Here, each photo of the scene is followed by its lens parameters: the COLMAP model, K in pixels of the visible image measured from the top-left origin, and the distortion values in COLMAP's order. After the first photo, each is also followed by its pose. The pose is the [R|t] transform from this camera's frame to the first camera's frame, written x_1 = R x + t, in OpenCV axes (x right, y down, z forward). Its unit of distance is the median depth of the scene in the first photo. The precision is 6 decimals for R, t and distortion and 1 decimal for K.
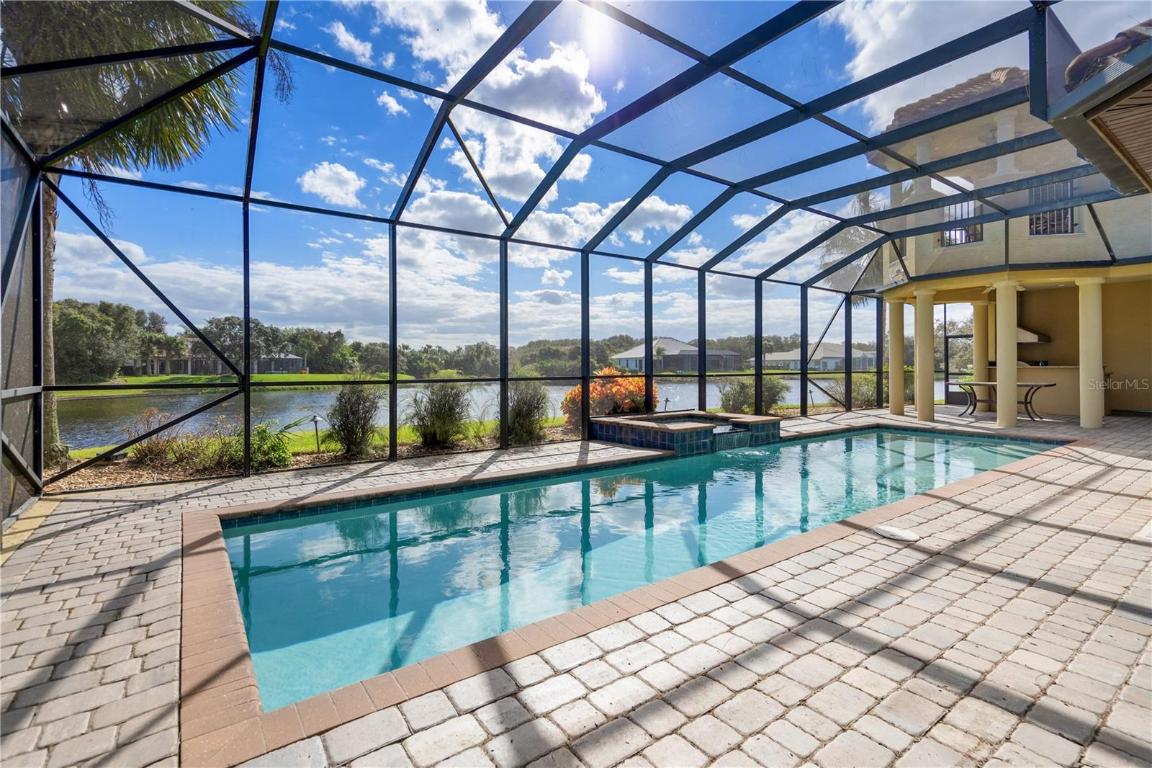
lens RADIAL K [[528.2, 0, 577.9], [0, 528.2, 362.7], [0, 0, 1]] dist [0.000365, 0.000309]
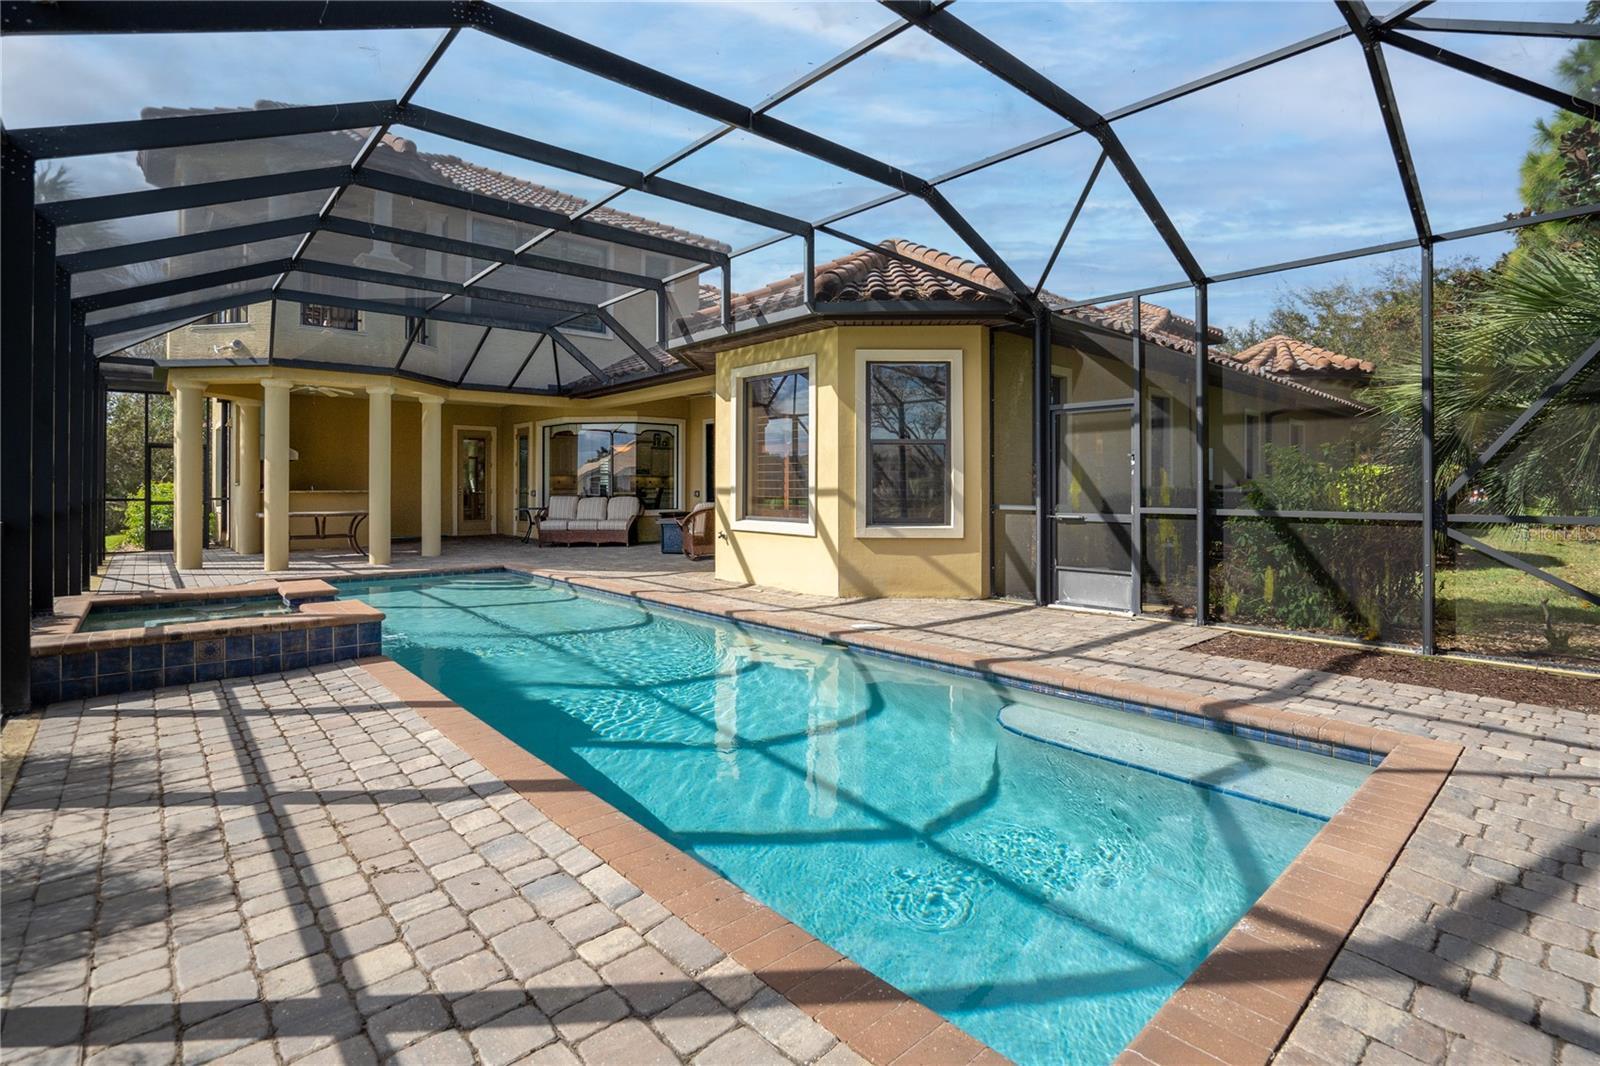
lens RADIAL K [[749.7, 0, 803.6], [0, 749.7, 472.5], [0, 0, 1]] dist [-0.000043, 0.000061]
pose [[-0.099038, 0.006888, 0.995060, -0.412057], [-0.005057, 0.999960, -0.007425, -0.018210], [-0.995071, -0.005767, -0.098999, 0.471023]]
